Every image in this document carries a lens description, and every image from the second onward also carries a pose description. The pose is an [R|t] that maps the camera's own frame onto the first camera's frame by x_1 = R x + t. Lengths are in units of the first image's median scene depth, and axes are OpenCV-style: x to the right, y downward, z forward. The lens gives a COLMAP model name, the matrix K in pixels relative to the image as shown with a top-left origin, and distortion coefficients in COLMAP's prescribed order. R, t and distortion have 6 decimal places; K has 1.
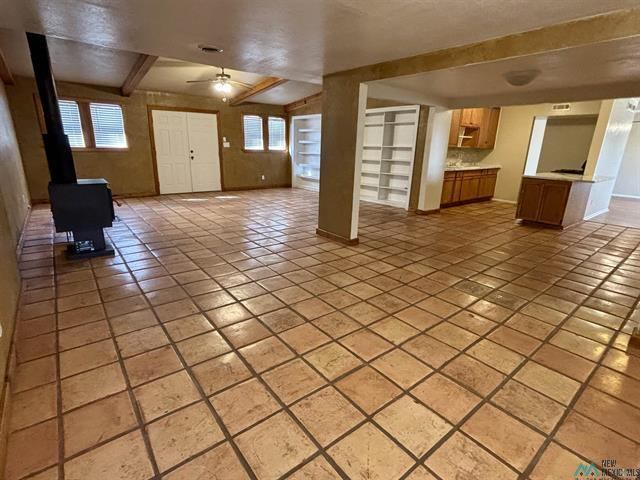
lens RADIAL K [[320.9, 0, 322.2], [0, 320.9, 242.2], [0, 0, 1]] dist [0.006268, -0.005842]
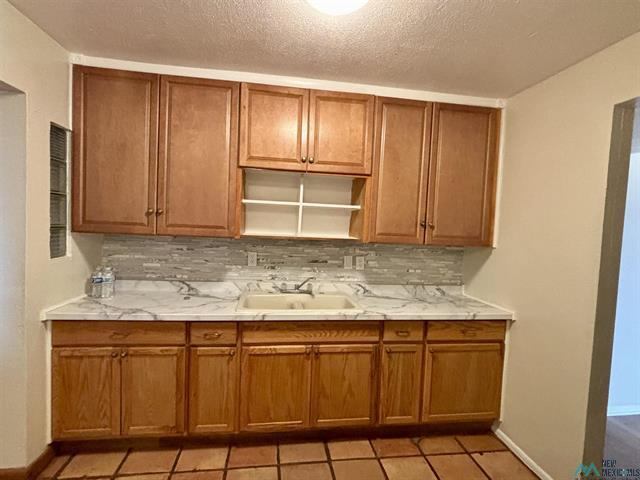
lens RADIAL K [[320.9, 0, 317.5], [0, 320.9, 239.1], [0, 0, 1]] dist [0.006268, -0.005842]
pose [[0.858207, 0.033746, -0.512193, 0.713200], [-0.167188, 0.961801, -0.216764, -0.274085], [0.485313, 0.271661, 0.831067, 0.897850]]
